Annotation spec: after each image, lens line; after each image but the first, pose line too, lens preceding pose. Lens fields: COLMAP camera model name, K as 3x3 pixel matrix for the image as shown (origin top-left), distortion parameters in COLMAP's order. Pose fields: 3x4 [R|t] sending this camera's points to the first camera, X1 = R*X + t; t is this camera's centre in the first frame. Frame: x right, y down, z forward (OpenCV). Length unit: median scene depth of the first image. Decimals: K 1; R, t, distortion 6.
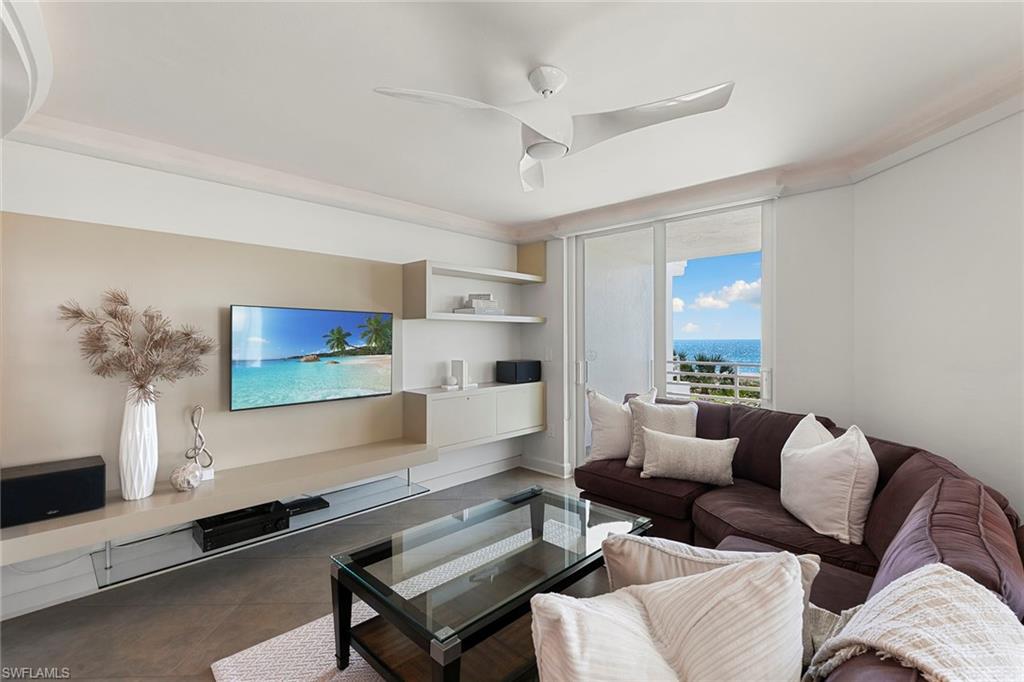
lens RADIAL K [[458.2, 0, 510.9], [0, 458.2, 340.6], [0, 0, 1]] dist [0.012016, 0.000116]
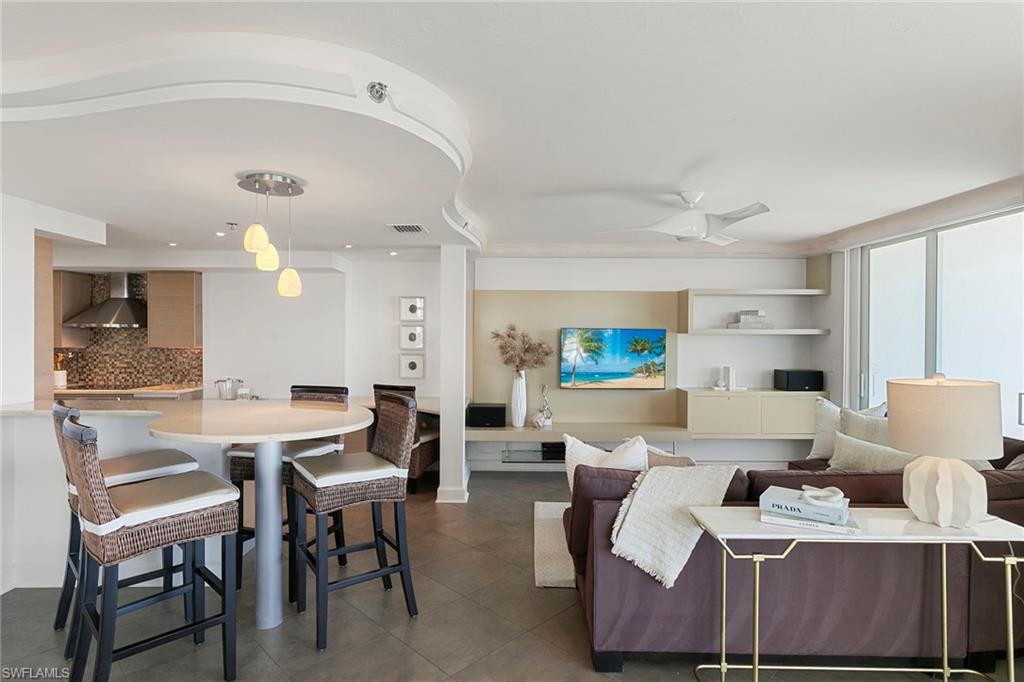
lens RADIAL K [[527.2, 0, 510.8], [0, 527.2, 340.6], [0, 0, 1]] dist [0.003013, 0.000592]
pose [[0.698162, 0.012725, -0.715827, 0.543212], [-0.010474, 0.999917, 0.007559, -0.033845], [0.715863, 0.002220, 0.698237, -0.420041]]
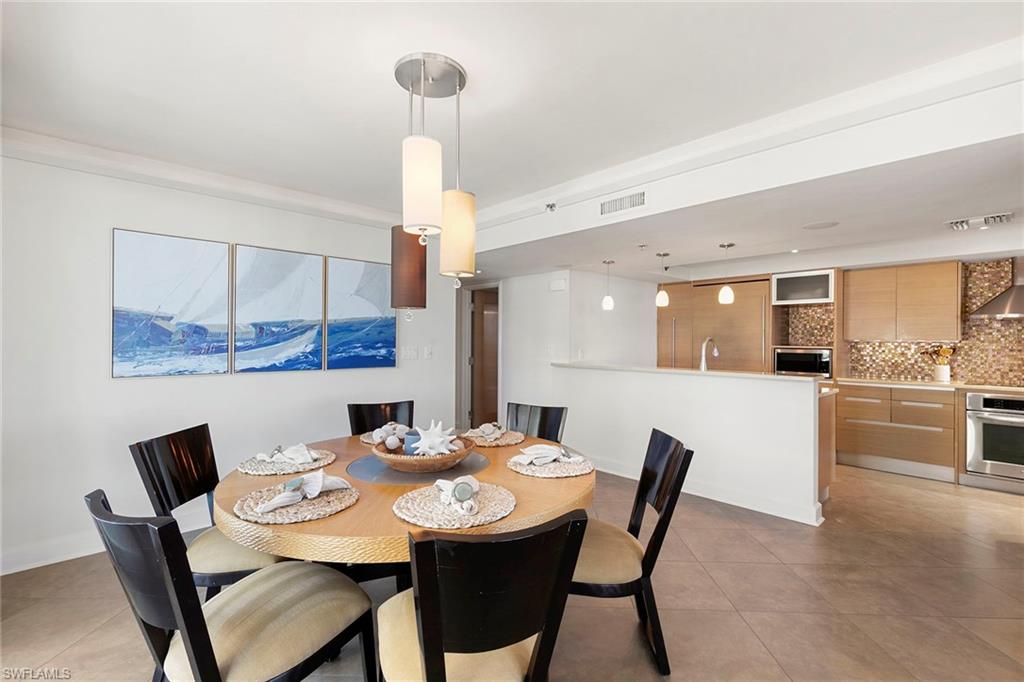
lens RADIAL K [[455.1, 0, 511.0], [0, 455.1, 339.4], [0, 0, 1]] dist [0.005588, 0.000149]
pose [[-0.056432, -0.001572, -0.998405, -0.147260], [-0.012090, 0.999927, -0.000891, 0.023792], [0.998333, 0.012021, -0.056447, -1.443868]]
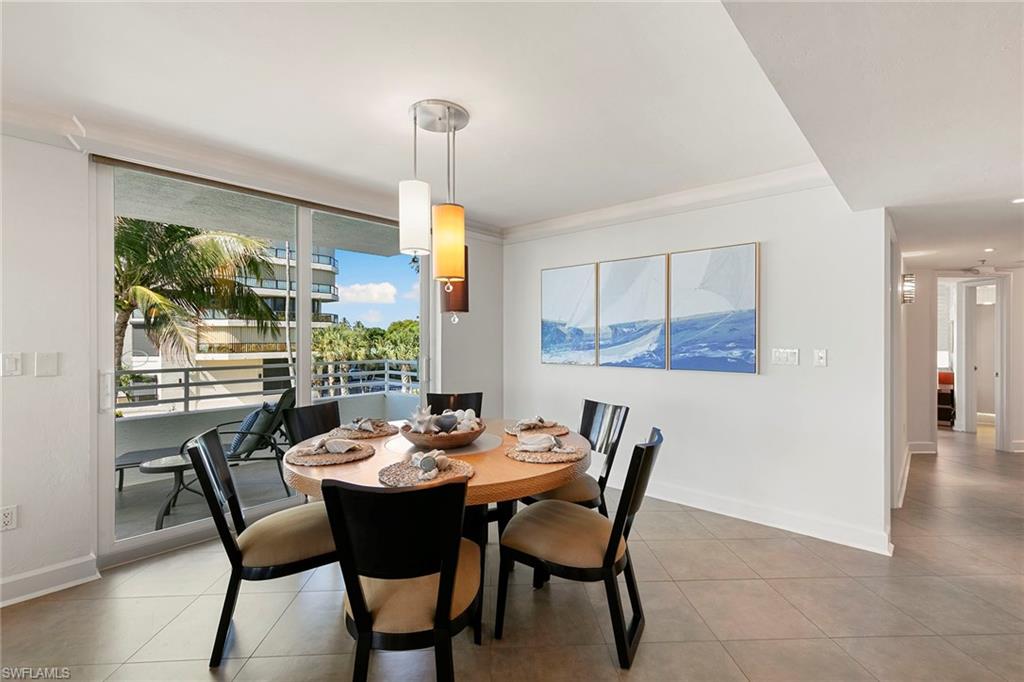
lens RADIAL K [[459.4, 0, 512.9], [0, 459.4, 338.2], [0, 0, 1]] dist [0.006300, -0.000532]
pose [[-0.999368, 0.002697, -0.035451, -0.790324], [0.002485, 0.999979, 0.006013, 0.020166], [0.035467, 0.005921, -0.999353, -0.895598]]
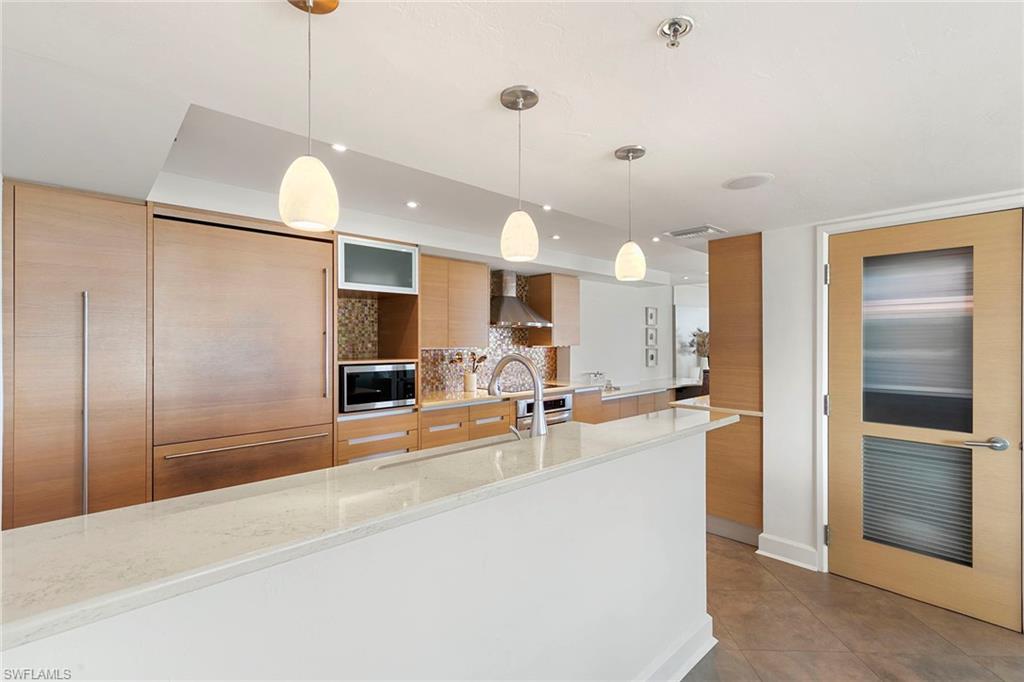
lens RADIAL K [[447.3, 0, 501.5], [0, 447.3, 339.2], [0, 0, 1]] dist [0.000990, 0.000114]
pose [[0.997189, 0.001746, -0.074907, -1.337274], [-0.002344, 0.999966, -0.007889, -0.001375], [0.074890, 0.008042, 0.997159, -1.471917]]
